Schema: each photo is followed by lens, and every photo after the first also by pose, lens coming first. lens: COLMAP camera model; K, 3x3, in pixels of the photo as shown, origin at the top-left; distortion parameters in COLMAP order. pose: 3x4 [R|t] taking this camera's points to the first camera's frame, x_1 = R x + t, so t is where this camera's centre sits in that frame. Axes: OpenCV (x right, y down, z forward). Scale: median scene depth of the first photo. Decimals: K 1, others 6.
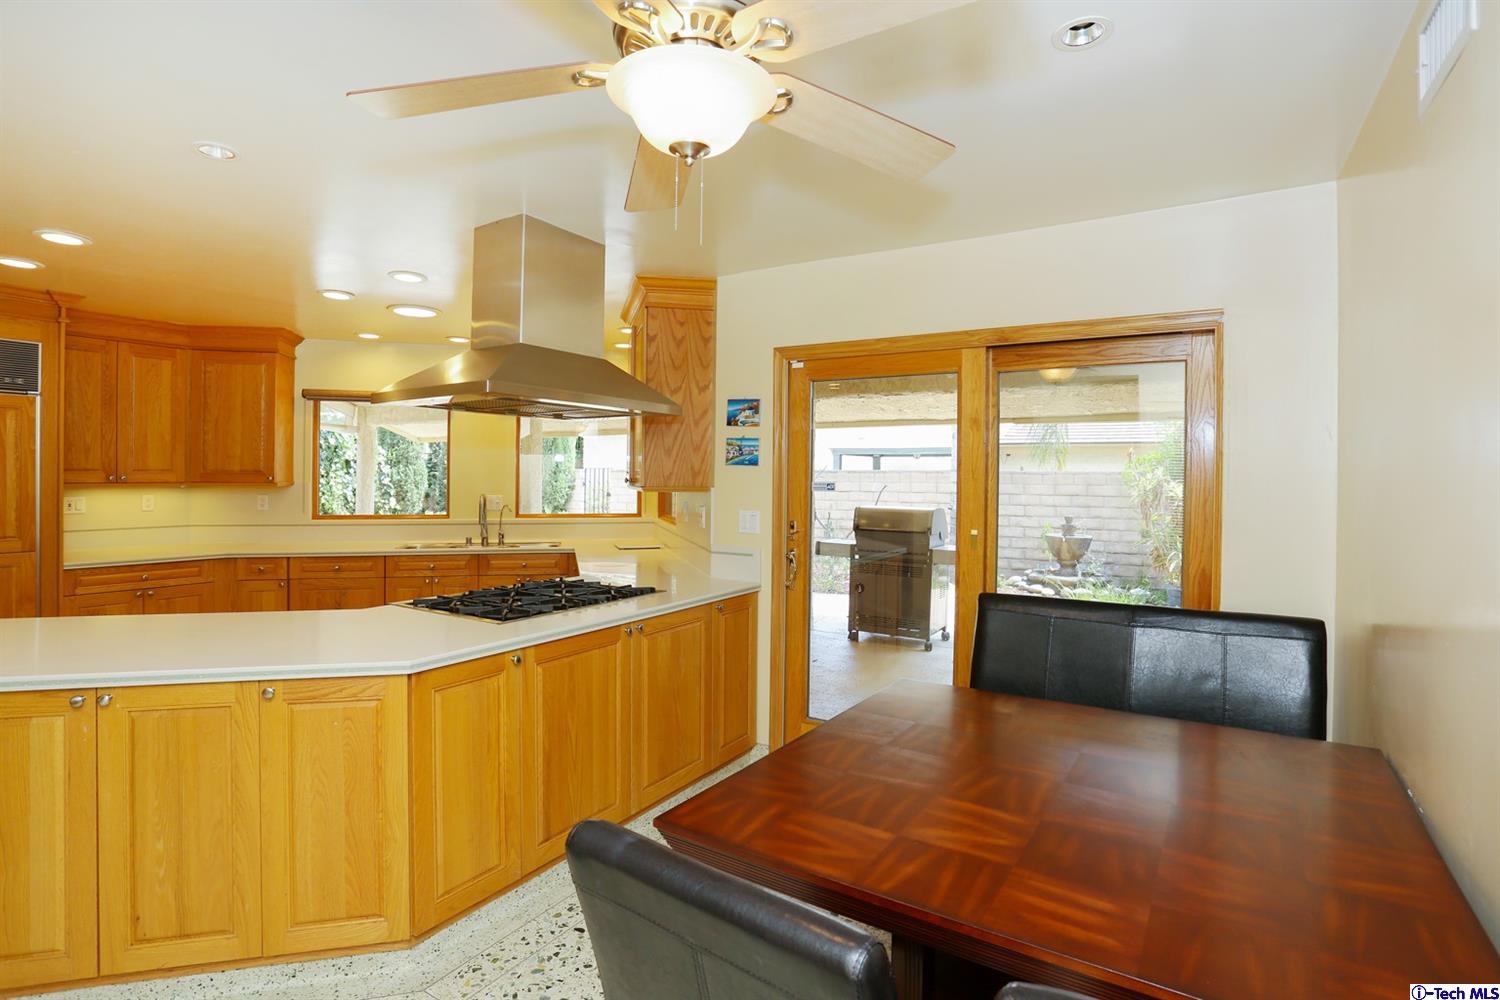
lens RADIAL K [[723.3, 0, 745.1], [0, 723.3, 483.3], [0, 0, 1]] dist [-0.058184, 0.023717]
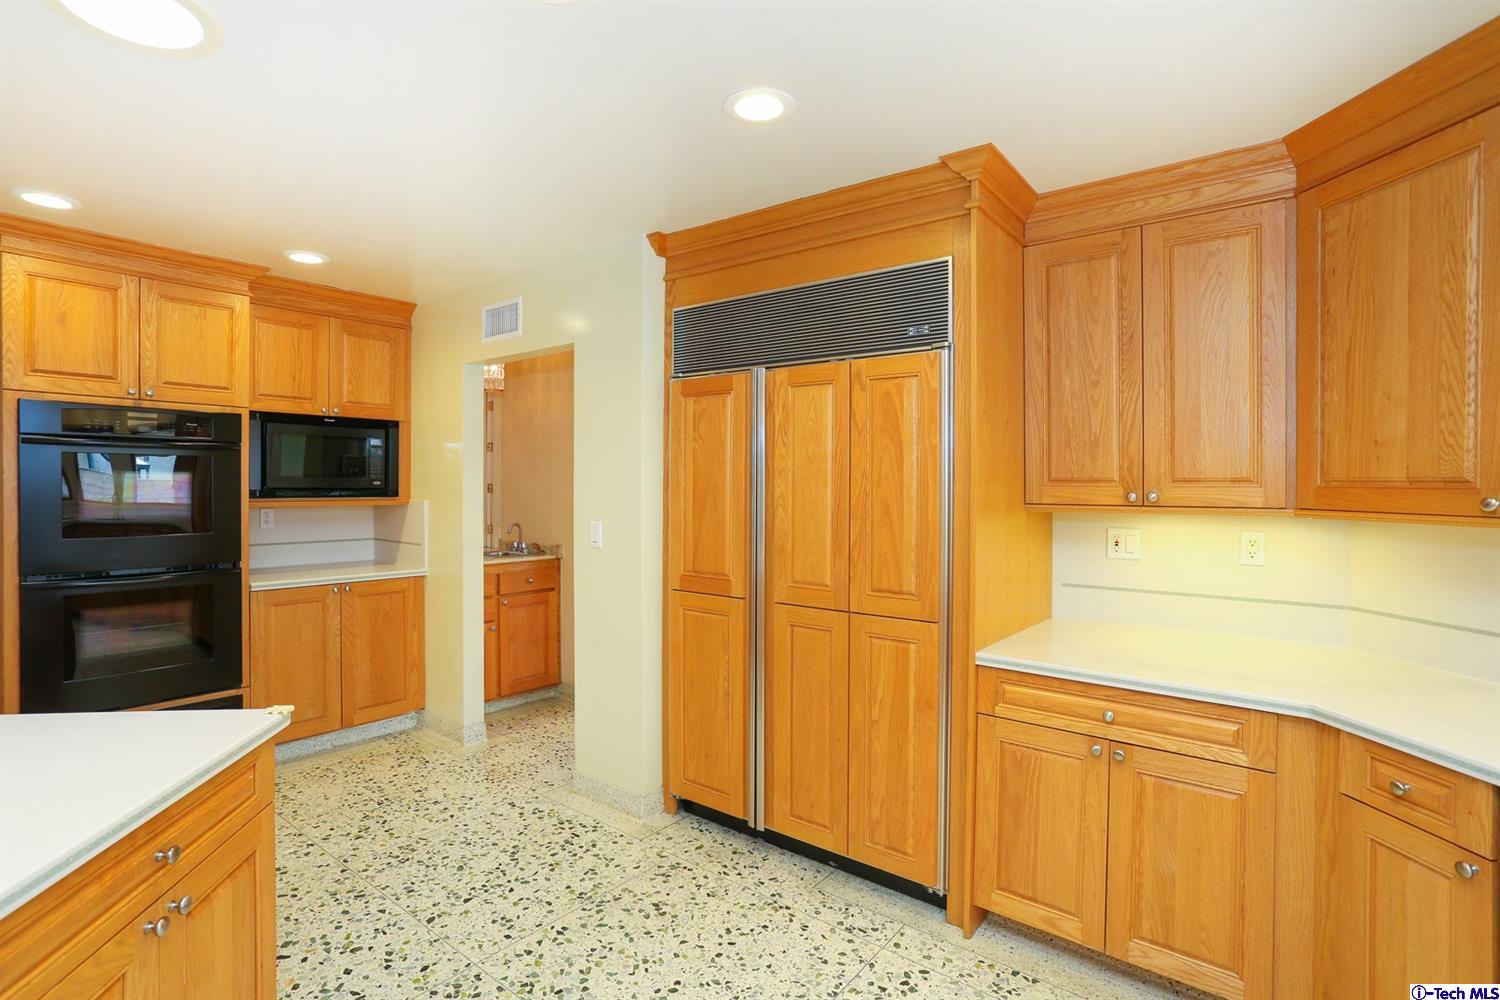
lens RADIAL K [[723.3, 0, 745.1], [0, 723.3, 483.3], [0, 0, 1]] dist [-0.058184, 0.023717]
pose [[-0.120816, -0.007206, -0.992649, -0.359083], [-0.018904, 0.999809, -0.004957, -0.009312], [0.992495, 0.018166, -0.120929, 0.789504]]
